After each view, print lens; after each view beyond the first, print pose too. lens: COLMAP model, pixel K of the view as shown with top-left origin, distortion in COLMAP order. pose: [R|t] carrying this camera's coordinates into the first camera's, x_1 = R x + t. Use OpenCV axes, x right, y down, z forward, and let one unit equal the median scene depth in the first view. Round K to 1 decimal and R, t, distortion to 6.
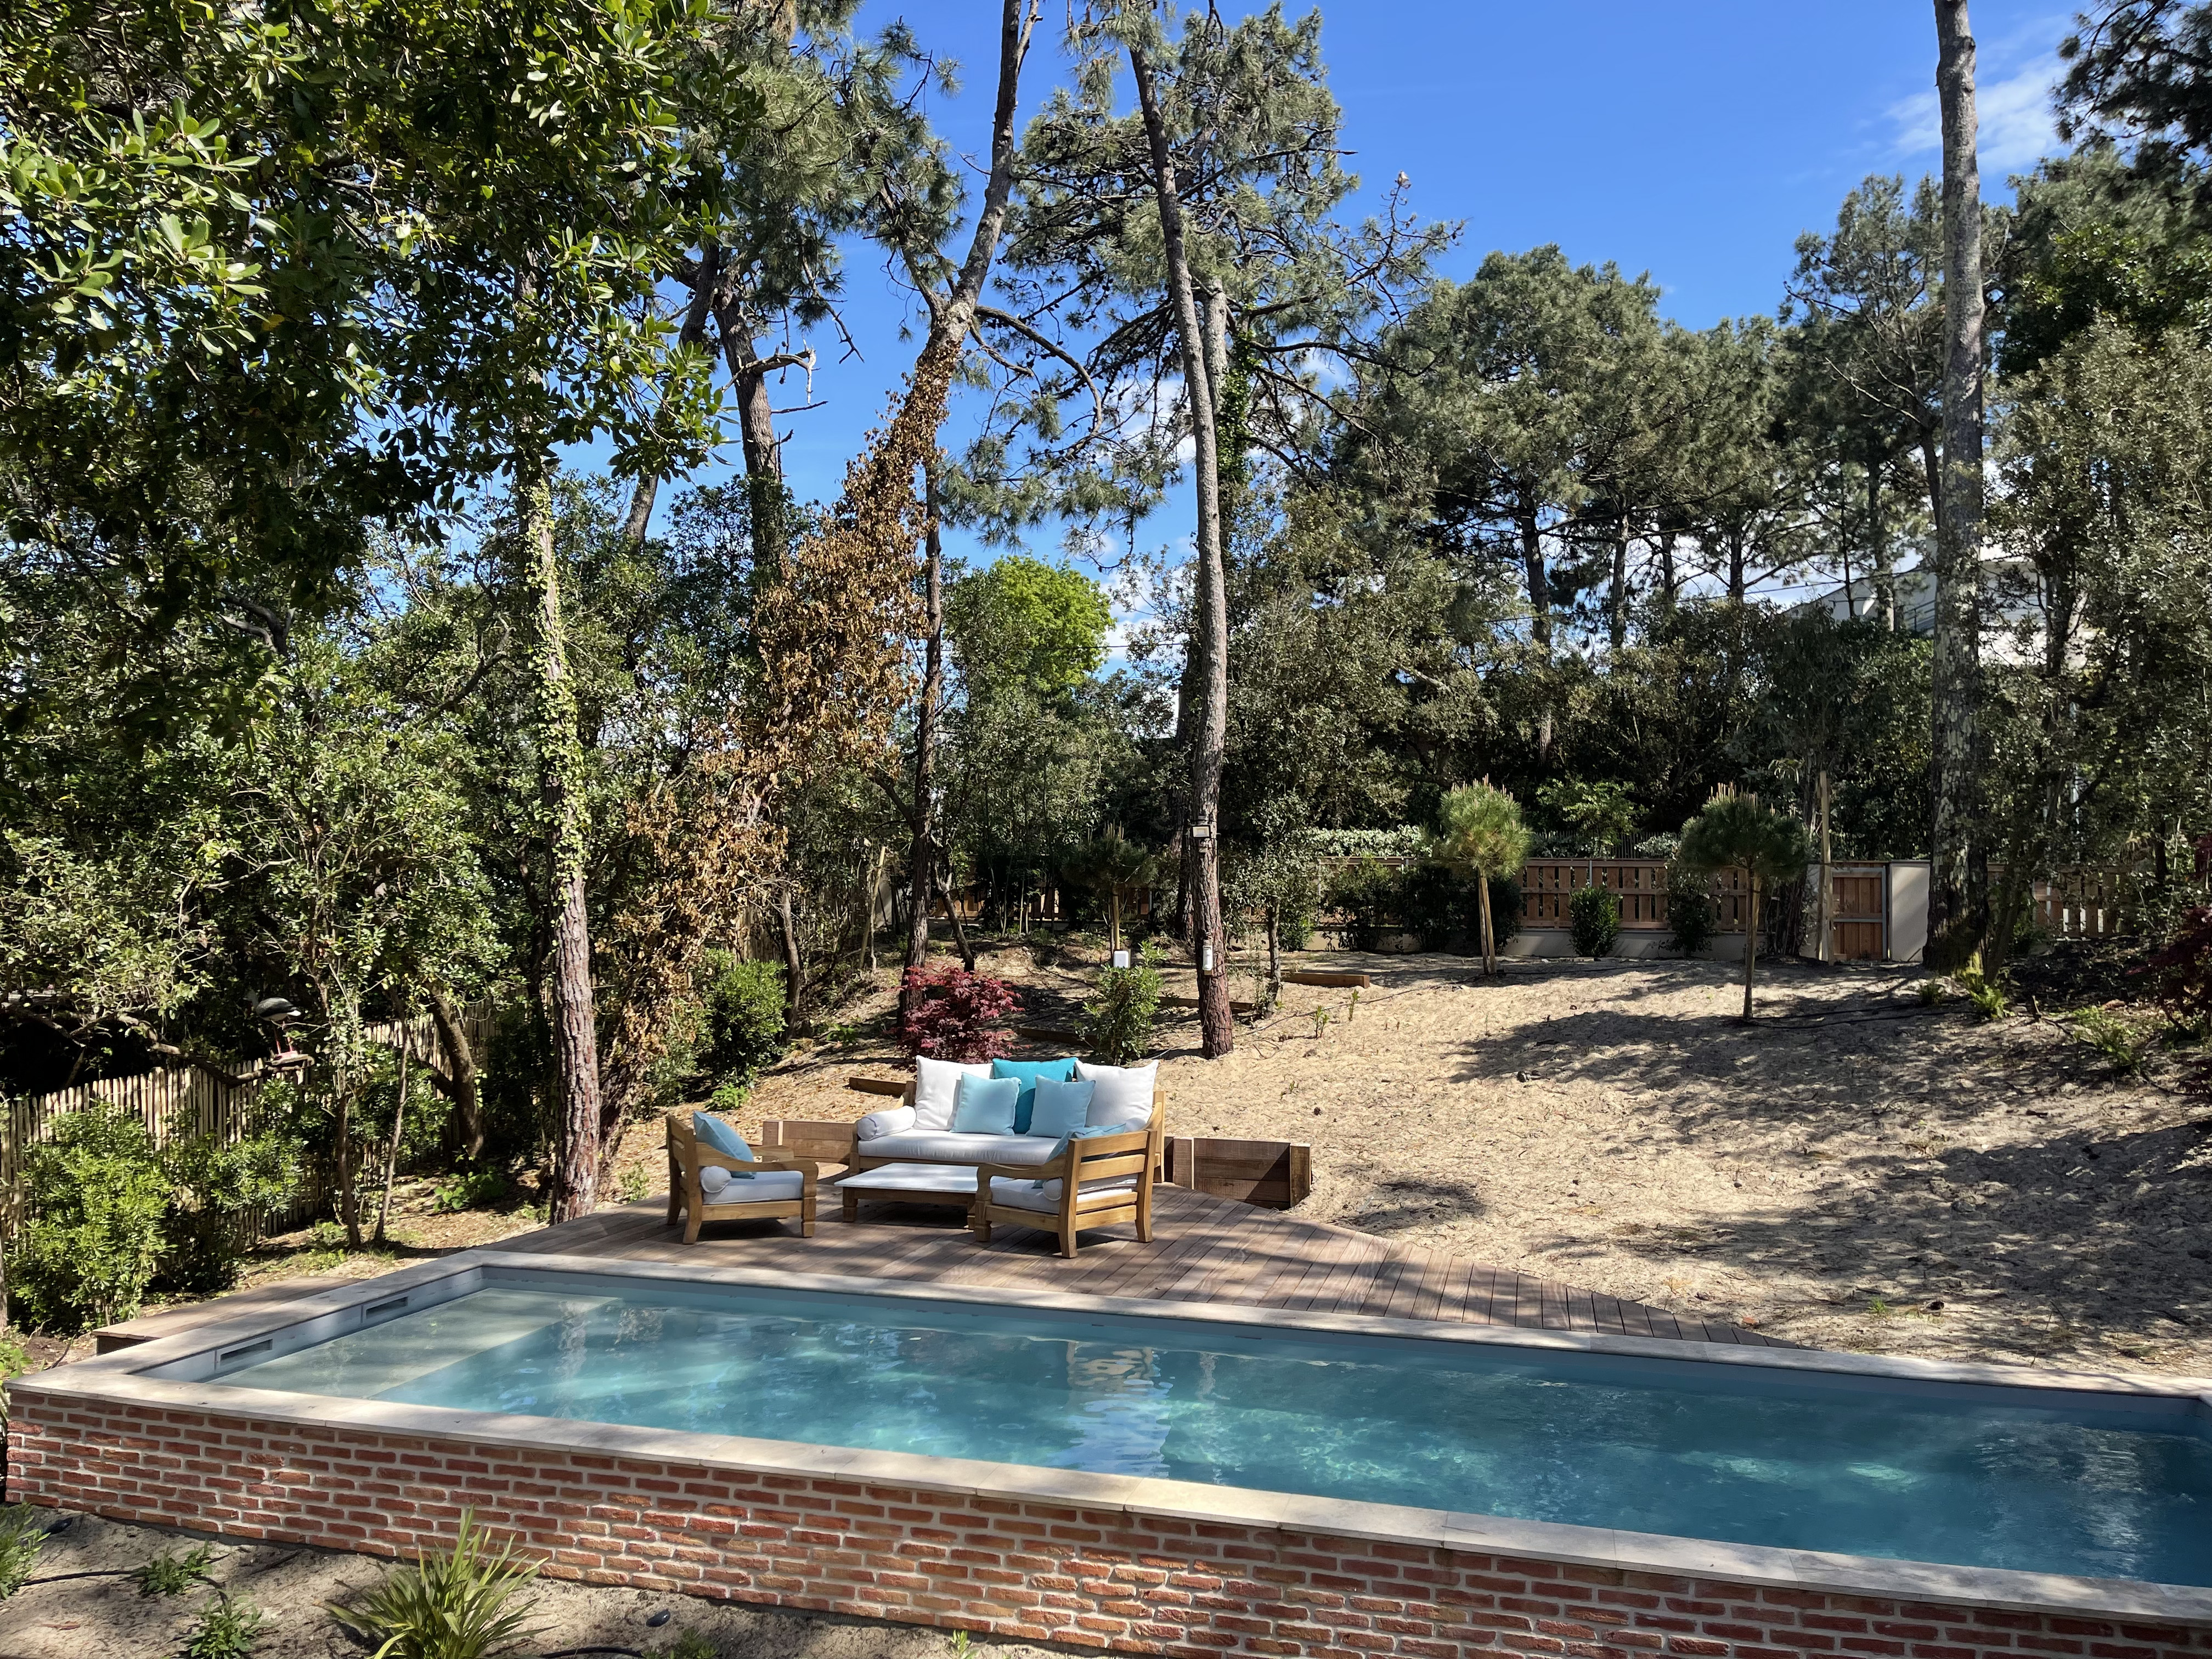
lens RADIAL K [[1657.7, 0, 1122.5], [0, 1657.7, 823.4], [0, 0, 1]] dist [0.056433, -0.066519]
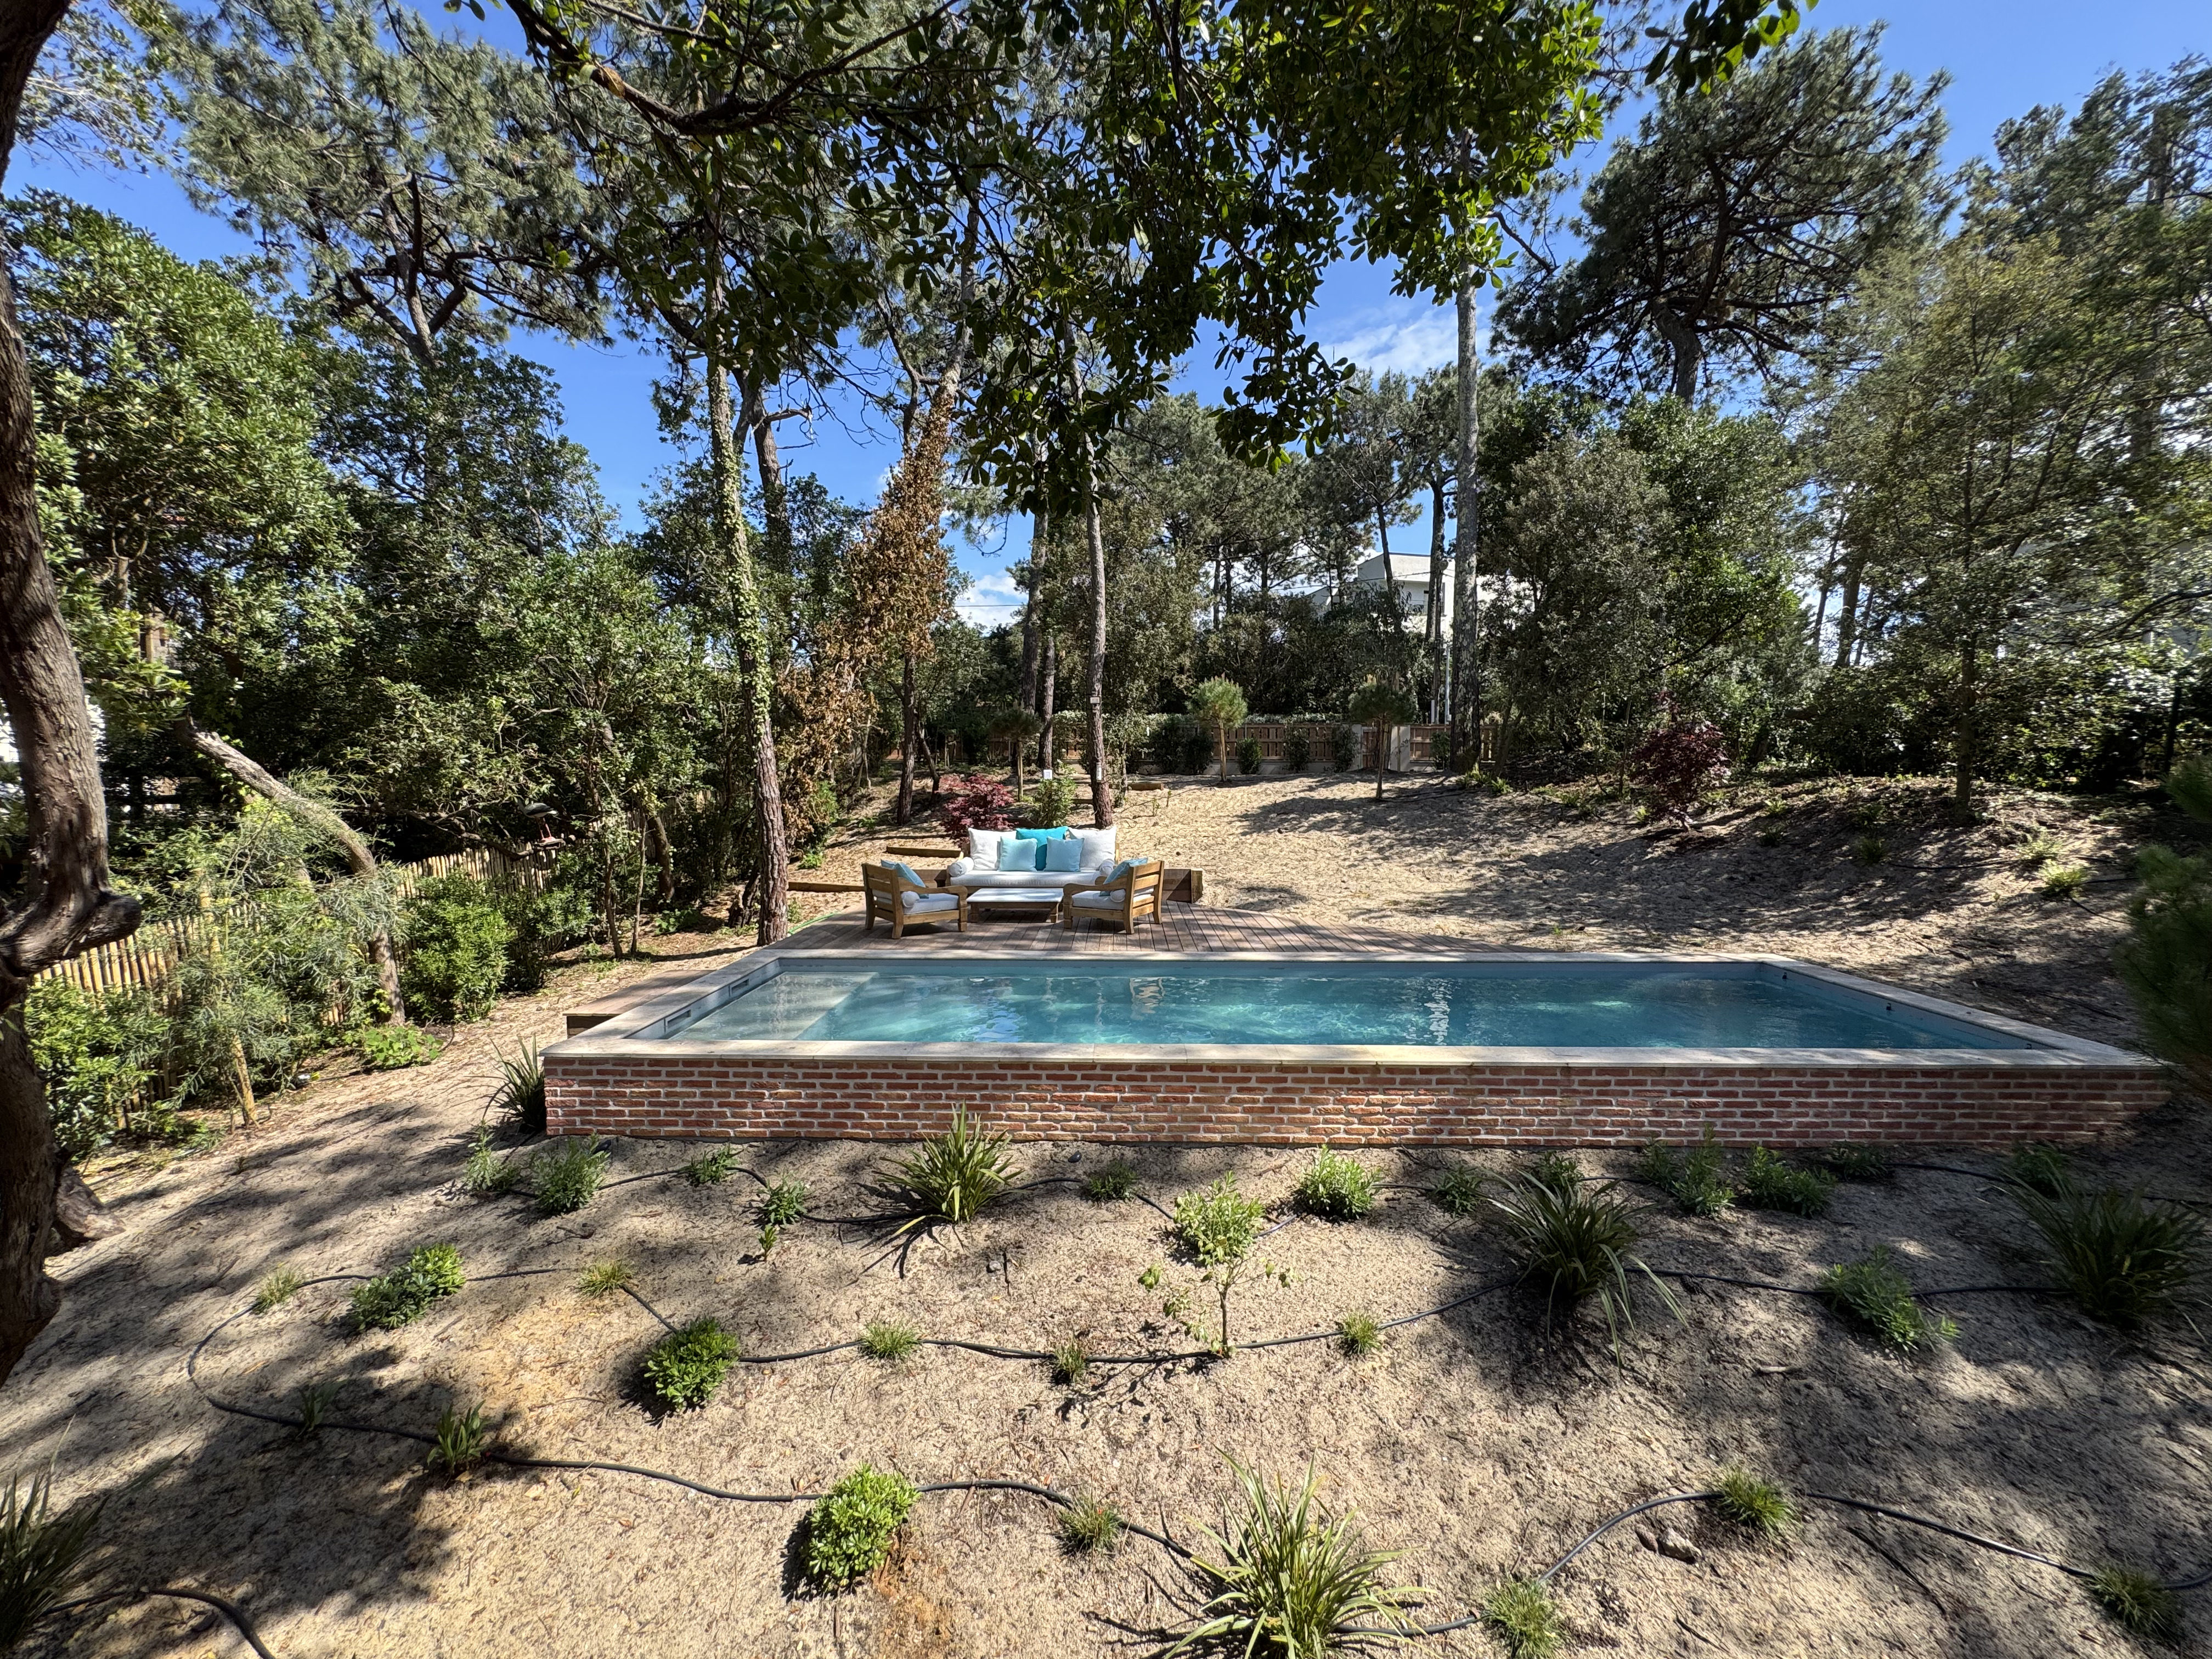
lens RADIAL K [[879.6, 0, 1107.4], [0, 879.6, 820.2], [0, 0, 1]] dist [-0.002207, 0.000113]
pose [[0.972326, -0.027841, 0.231963, -0.239494], [0.001419, 0.993559, 0.113305, 0.038558], [-0.233624, -0.109840, 0.966103, 0.131803]]
